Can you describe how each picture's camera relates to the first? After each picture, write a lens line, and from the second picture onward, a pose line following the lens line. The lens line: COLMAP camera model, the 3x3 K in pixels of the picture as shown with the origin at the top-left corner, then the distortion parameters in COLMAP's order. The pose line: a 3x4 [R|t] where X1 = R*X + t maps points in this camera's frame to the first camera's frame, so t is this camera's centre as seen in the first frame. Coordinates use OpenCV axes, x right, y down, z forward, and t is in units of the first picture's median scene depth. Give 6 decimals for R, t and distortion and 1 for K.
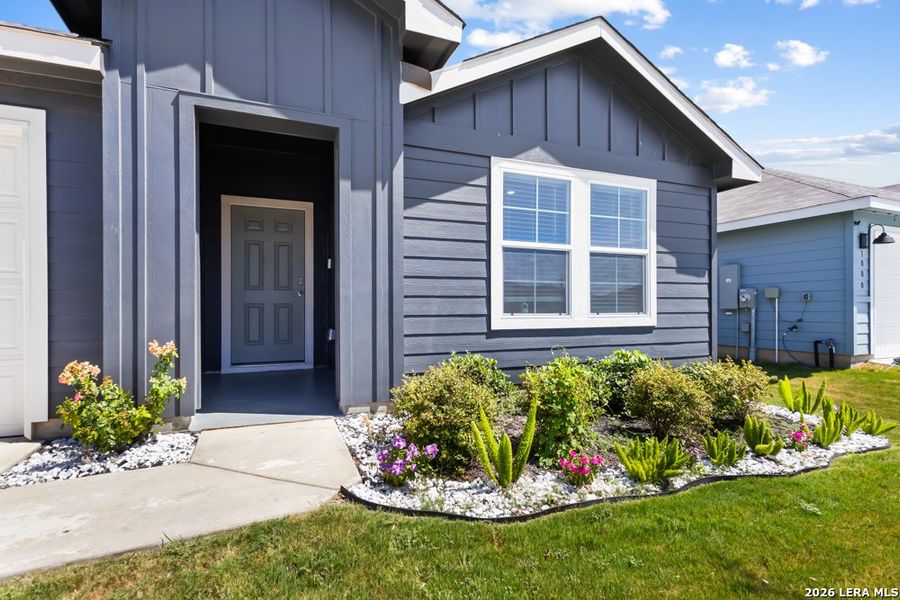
lens RADIAL K [[436.7, 0, 438.9], [0, 436.7, 286.6], [0, 0, 1]] dist [-0.001537, 0.000224]
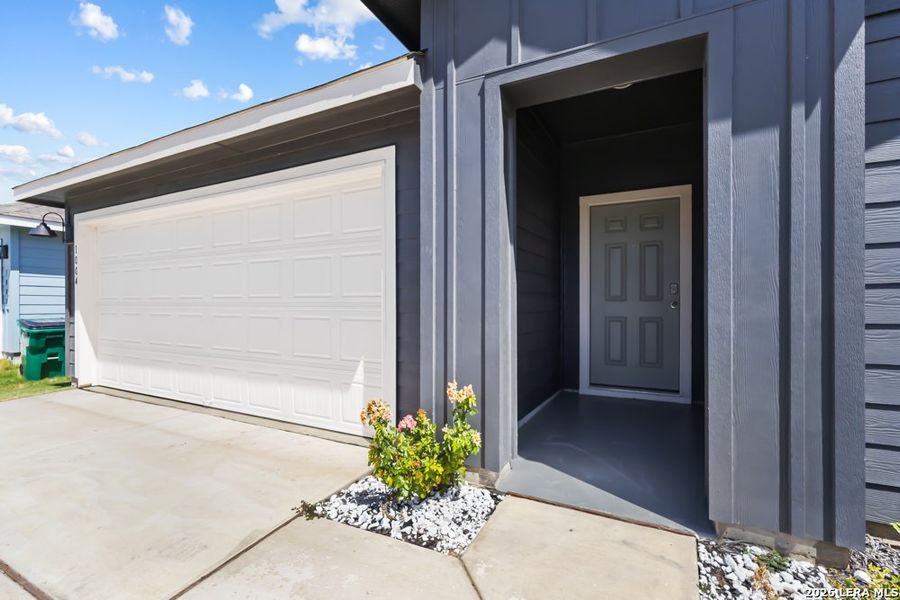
lens RADIAL K [[496.6, 0, 371.7], [0, 496.6, 325.1], [0, 0, 1]] dist [-0.001282, 0.001241]
pose [[0.656226, 0.008253, -0.754519, -0.021168], [0.032984, 0.998671, 0.039611, -0.018722], [0.753843, -0.050881, 0.655082, 0.203587]]
